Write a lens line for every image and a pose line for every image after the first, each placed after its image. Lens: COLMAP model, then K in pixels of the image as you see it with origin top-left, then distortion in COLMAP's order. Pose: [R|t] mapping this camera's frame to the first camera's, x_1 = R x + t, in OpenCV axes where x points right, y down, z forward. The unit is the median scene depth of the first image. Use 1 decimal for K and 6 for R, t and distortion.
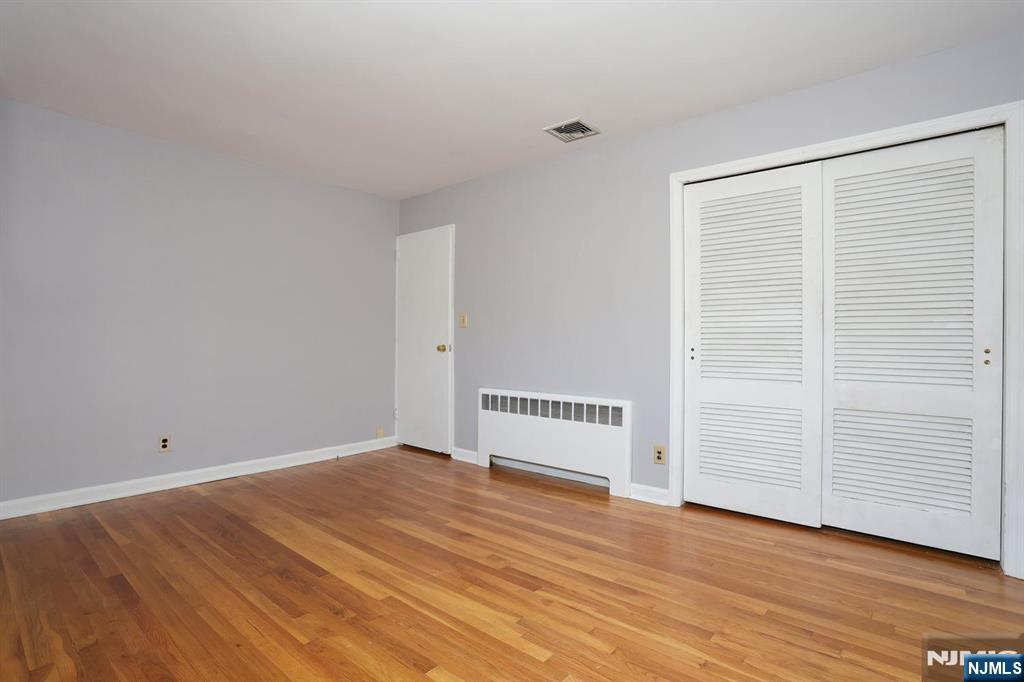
lens RADIAL K [[496.6, 0, 513.4], [0, 496.6, 338.0], [0, 0, 1]] dist [-0.063746, 0.022329]
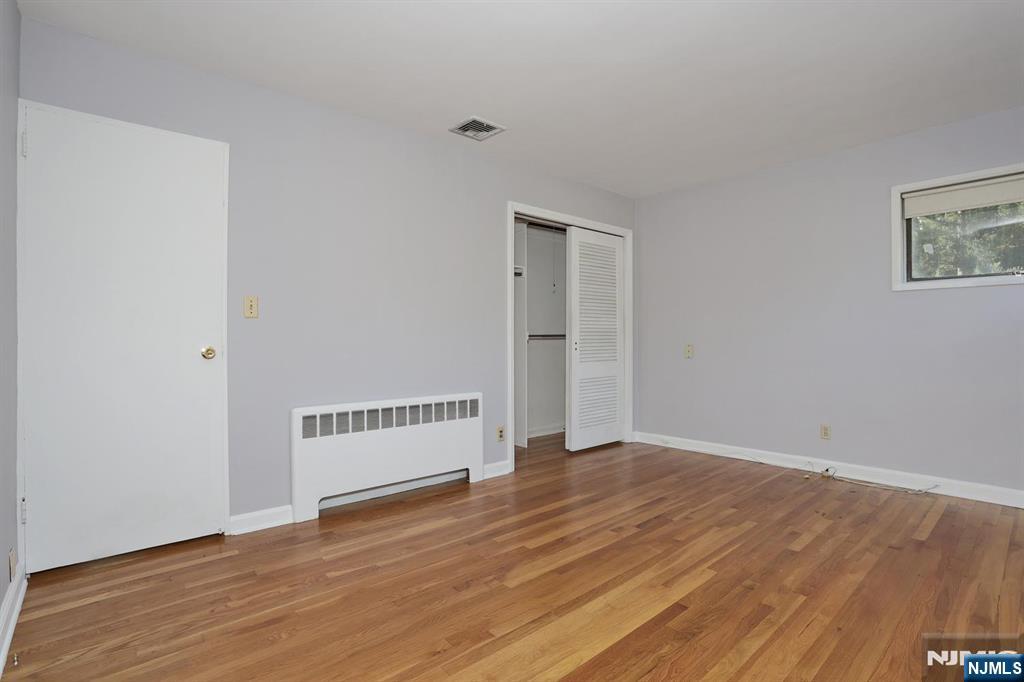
lens RADIAL K [[496.6, 0, 503.0], [0, 496.6, 335.0], [0, 0, 1]] dist [-0.063746, 0.022329]
pose [[0.165587, 0.005333, 0.986181, -1.001486], [-0.000255, 0.999986, -0.005365, 0.007097], [-0.986195, 0.000637, 0.165586, 0.902853]]
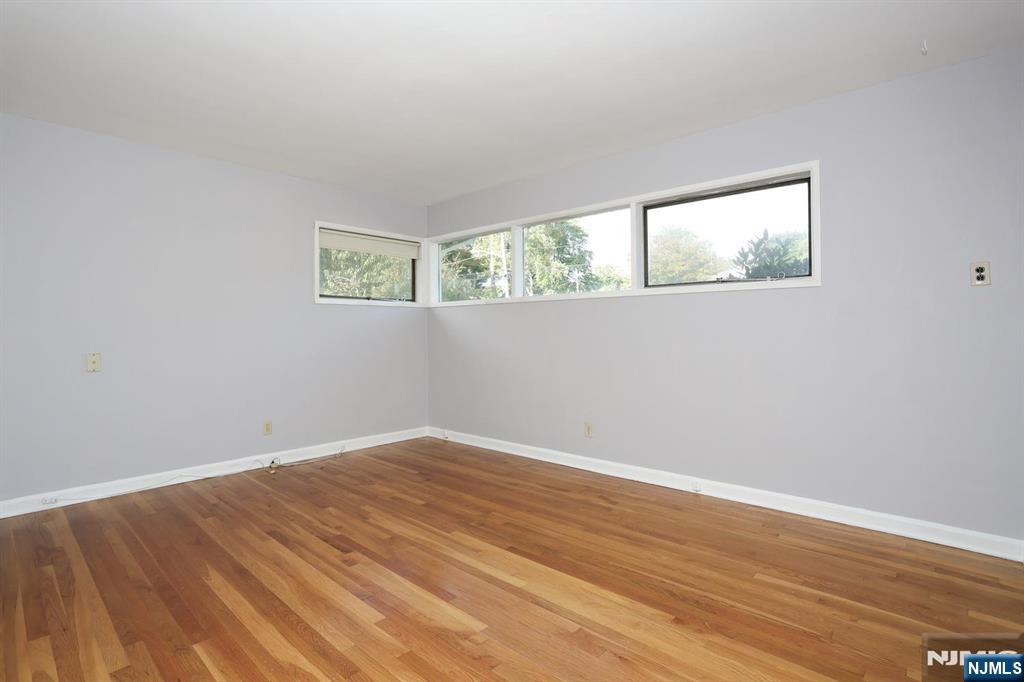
lens RADIAL K [[496.6, 0, 516.1], [0, 496.6, 347.2], [0, 0, 1]] dist [-0.063746, 0.022329]
pose [[-0.999257, -0.001022, 0.038540, -0.347625], [0.000098, 0.999579, 0.029026, -0.016296], [-0.038554, 0.029008, -0.998835, 1.654404]]
